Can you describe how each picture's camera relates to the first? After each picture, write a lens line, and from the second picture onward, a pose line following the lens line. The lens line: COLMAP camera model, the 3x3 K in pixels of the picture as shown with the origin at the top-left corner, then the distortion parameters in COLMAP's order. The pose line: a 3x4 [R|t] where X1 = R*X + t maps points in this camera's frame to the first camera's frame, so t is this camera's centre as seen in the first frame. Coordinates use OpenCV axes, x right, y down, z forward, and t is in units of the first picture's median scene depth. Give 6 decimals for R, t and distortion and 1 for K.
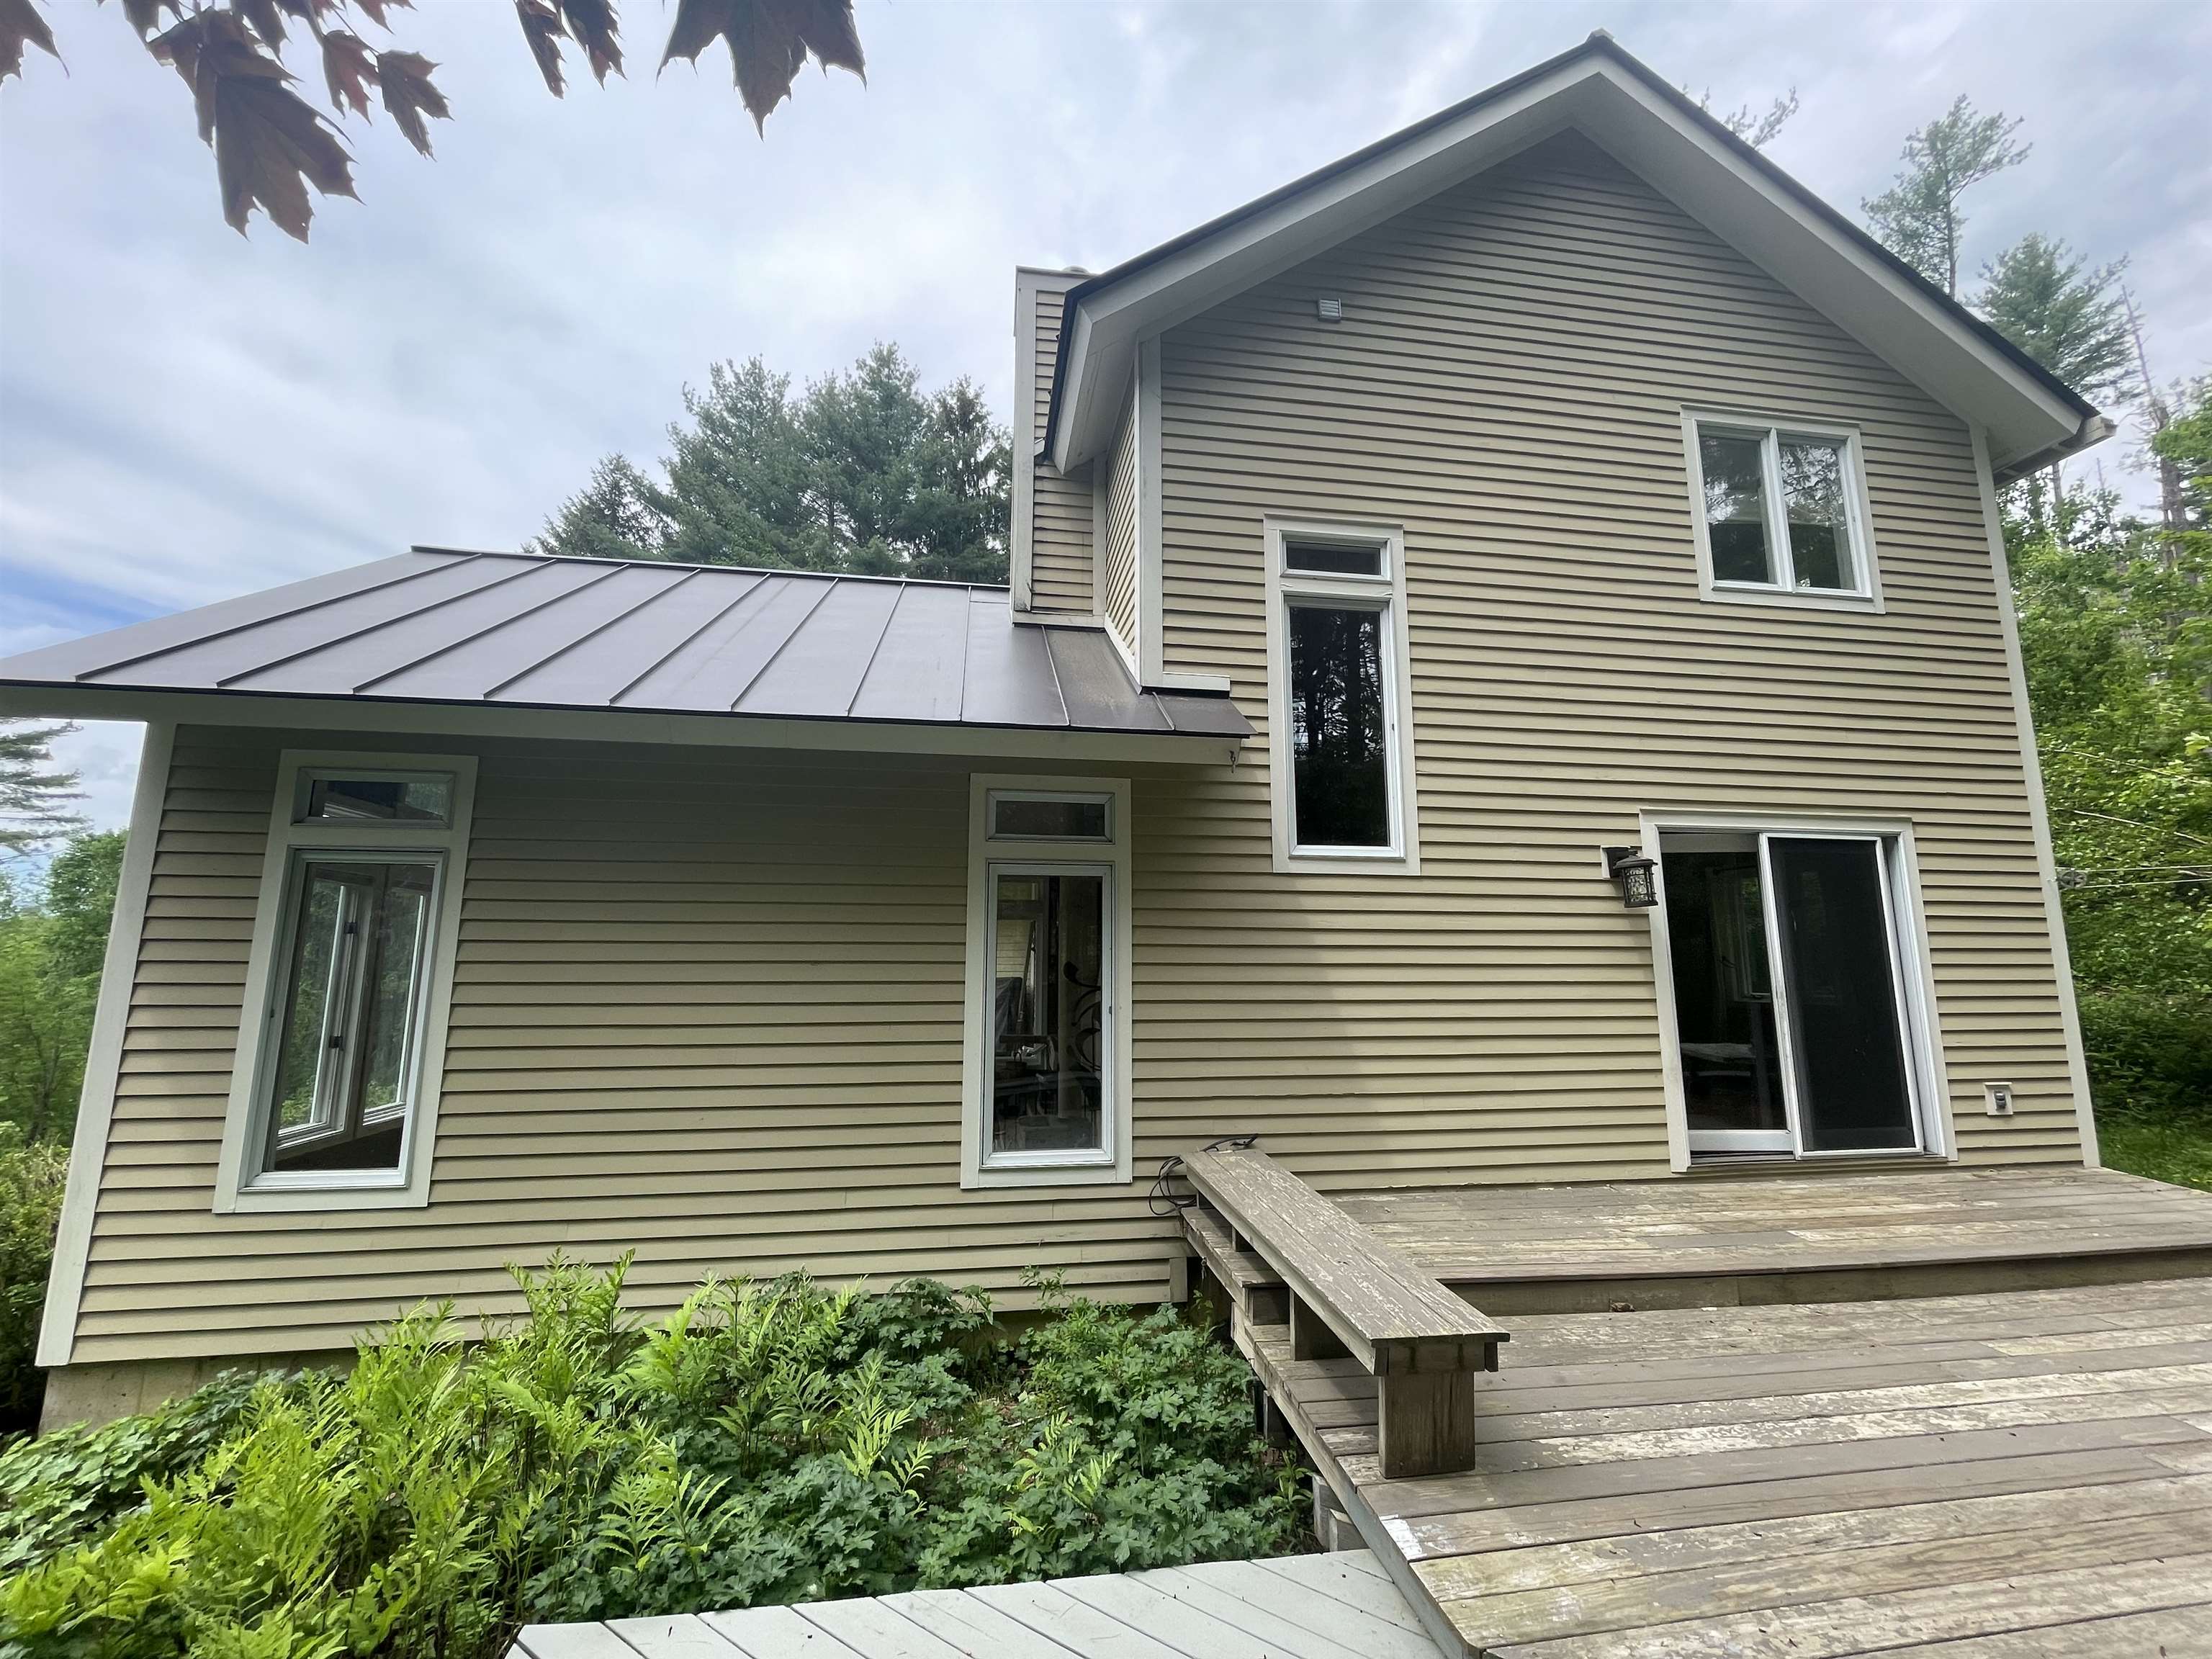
lens RADIAL K [[885.6, 0, 1106.0], [0, 885.6, 829.5], [0, 0, 1]] dist [-0.004477, -0.000585]
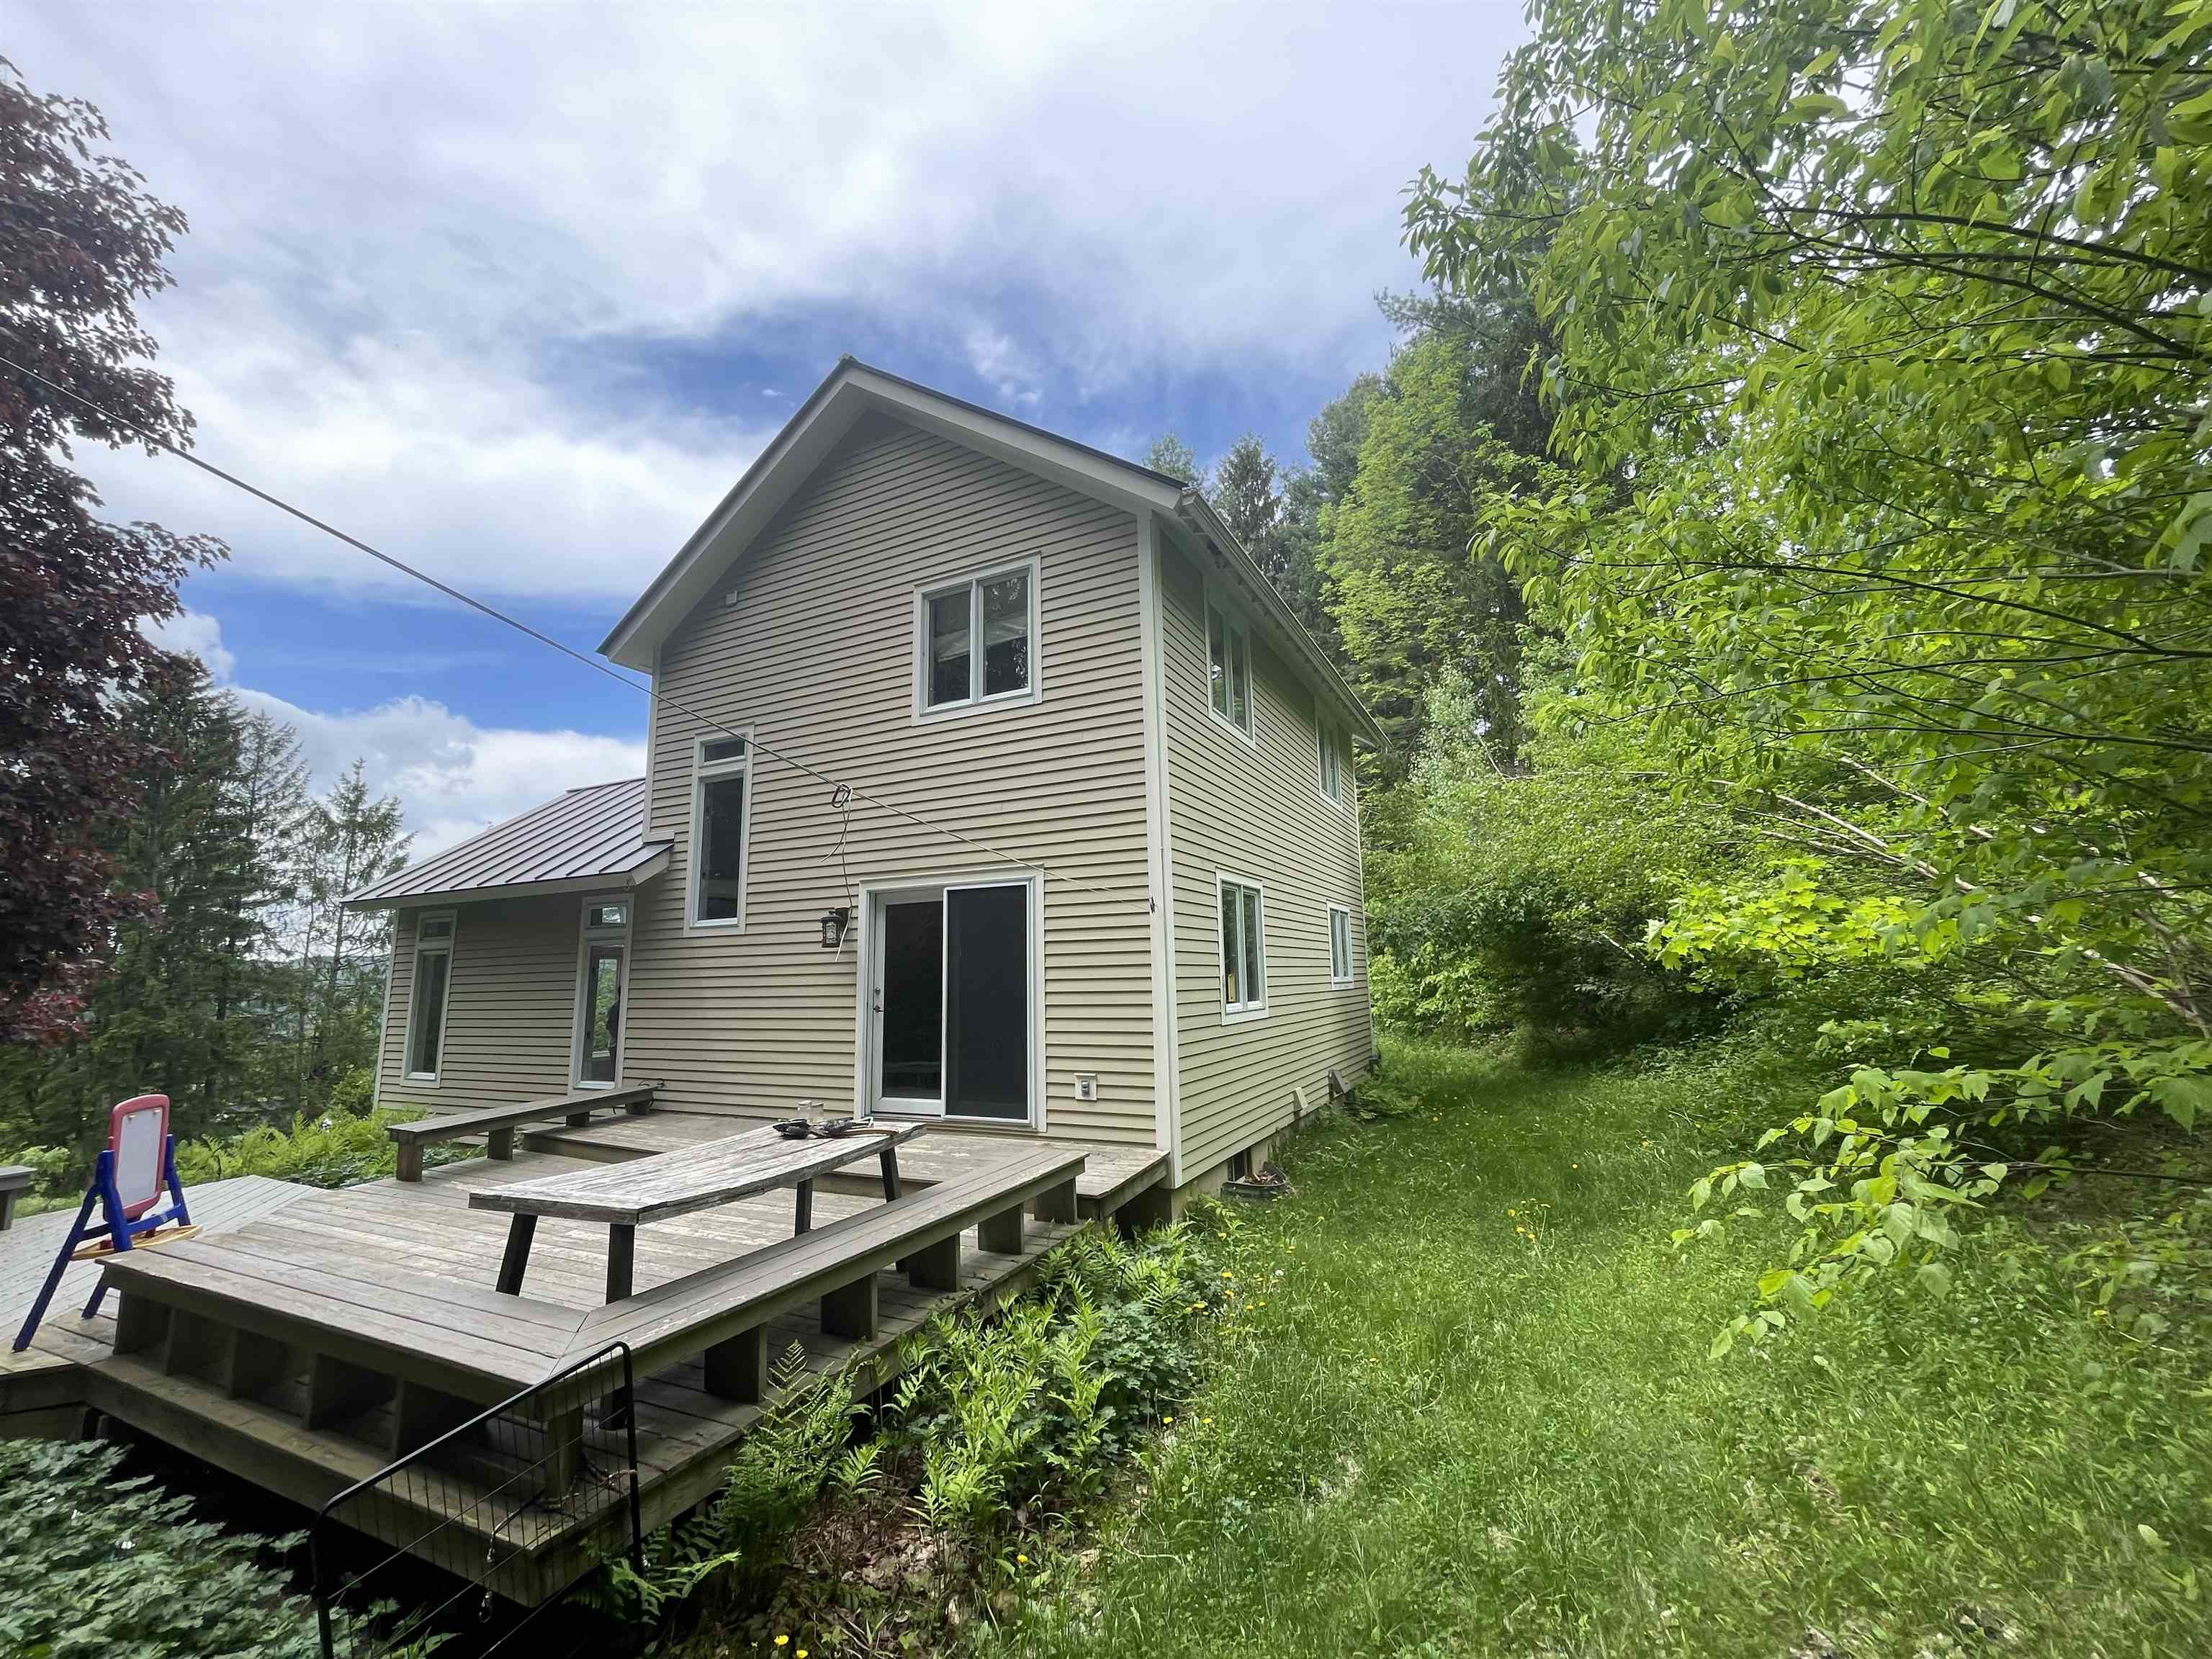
lens RADIAL K [[885.6, 0, 1106.0], [0, 885.6, 829.5], [0, 0, 1]] dist [-0.004477, -0.000585]
pose [[0.818396, -0.115865, -0.562853, 1.823396], [0.110184, 0.992928, -0.044187, 0.003947], [0.563992, -0.025855, 0.825375, -0.004925]]
